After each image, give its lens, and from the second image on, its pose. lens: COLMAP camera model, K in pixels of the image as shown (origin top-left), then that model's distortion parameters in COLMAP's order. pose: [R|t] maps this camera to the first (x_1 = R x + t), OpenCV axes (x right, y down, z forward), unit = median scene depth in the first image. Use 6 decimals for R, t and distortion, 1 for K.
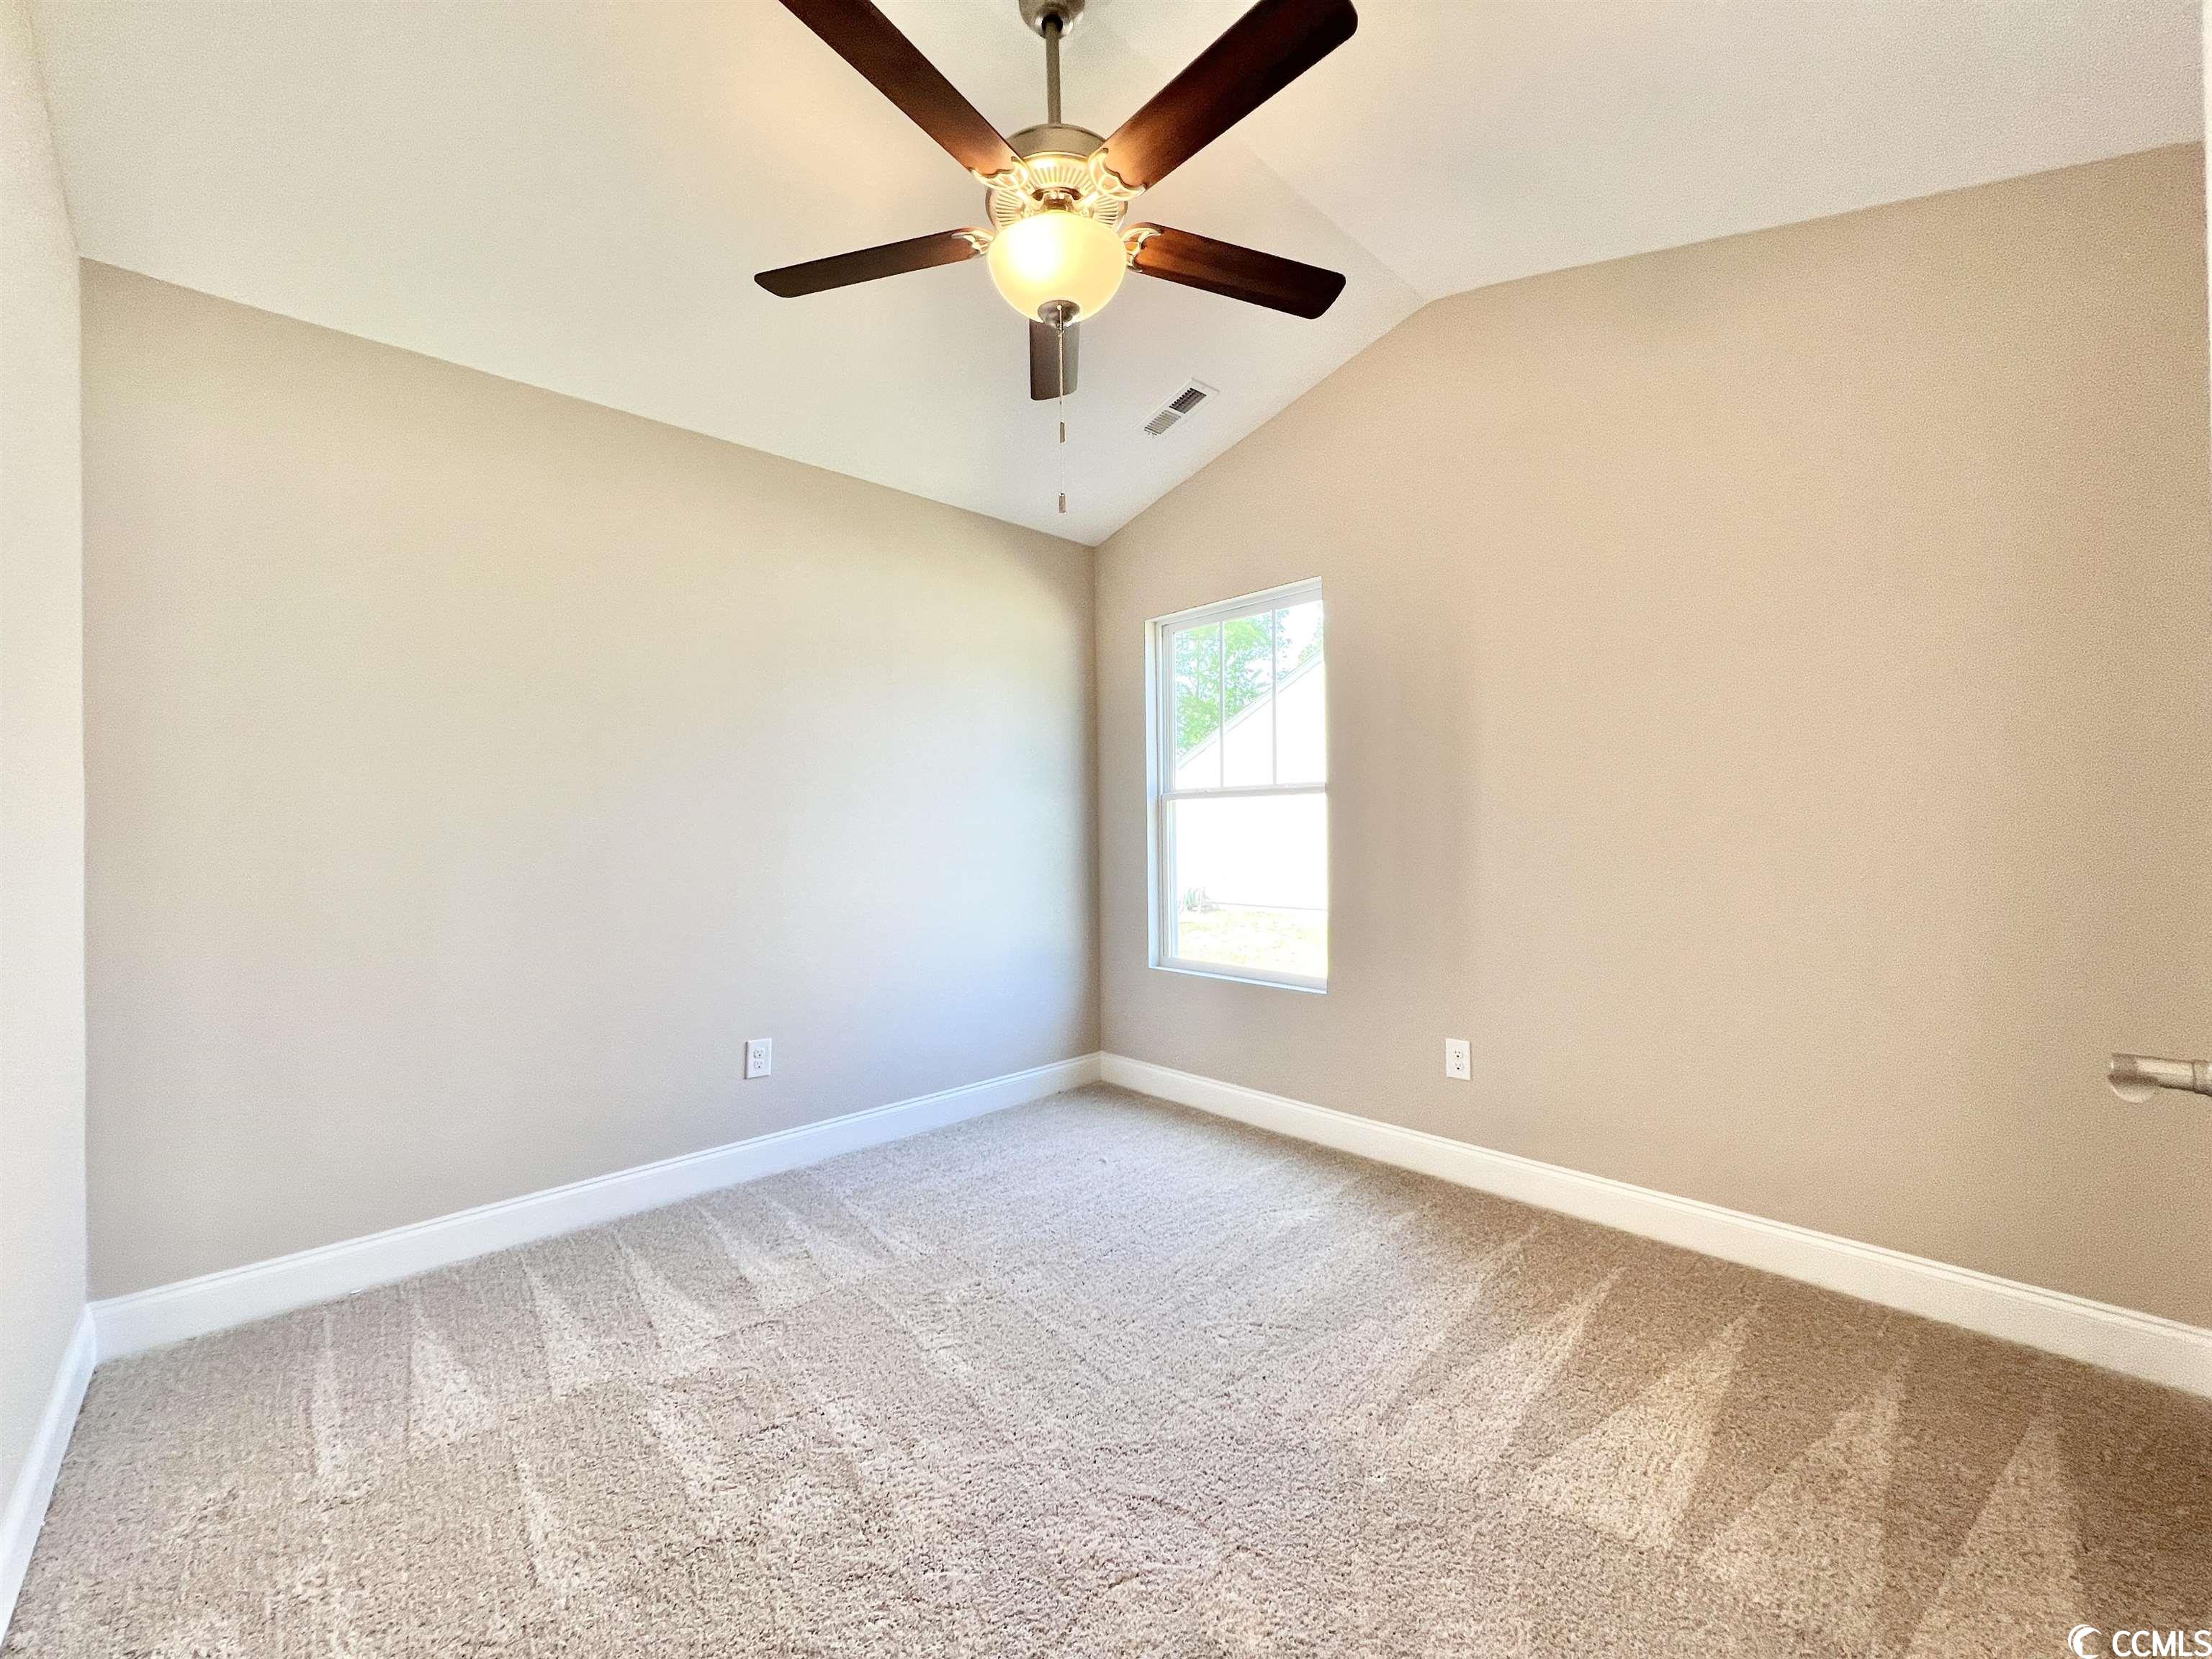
lens RADIAL K [[881.0, 0, 1102.5], [0, 881.0, 822.5], [0, 0, 1]] dist [0.008238, 0.000091]
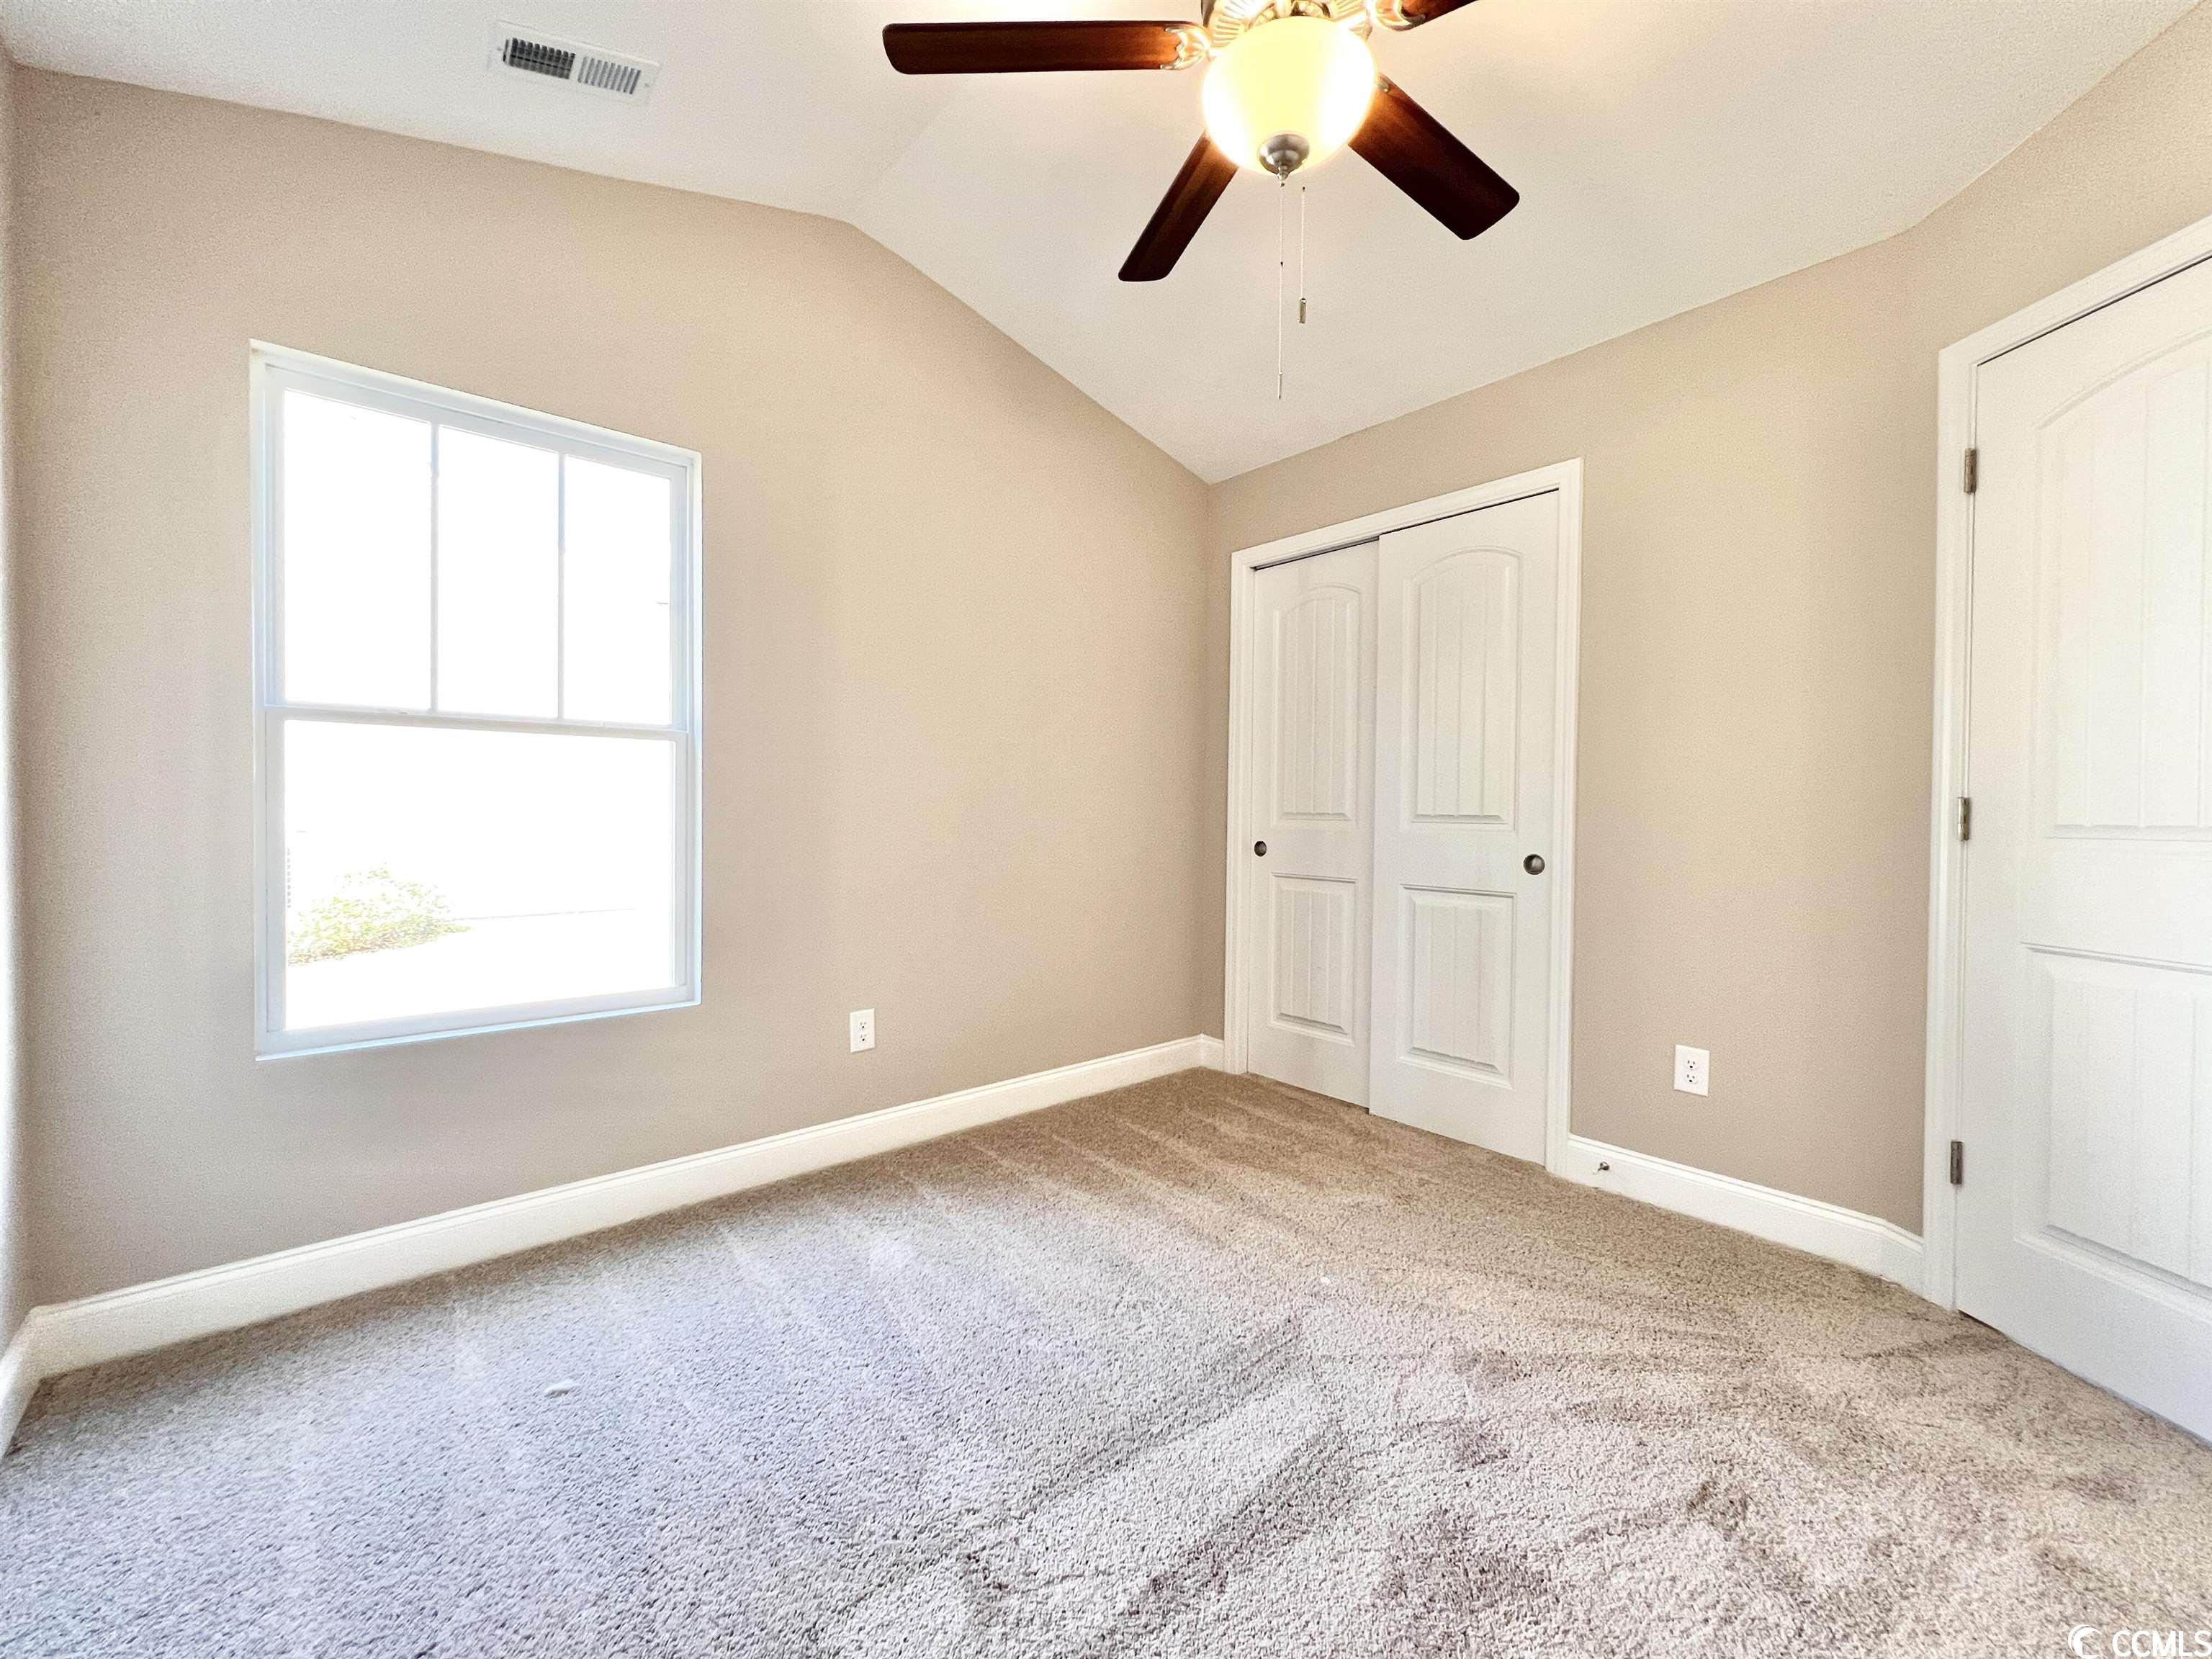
lens RADIAL K [[881.0, 0, 1102.5], [0, 881.0, 822.5], [0, 0, 1]] dist [0.008238, 0.000091]
pose [[0.057725, -0.001731, 0.998331, -0.588984], [-0.017499, 0.999843, 0.002746, 0.034395], [-0.998179, -0.017628, 0.057685, 0.734879]]
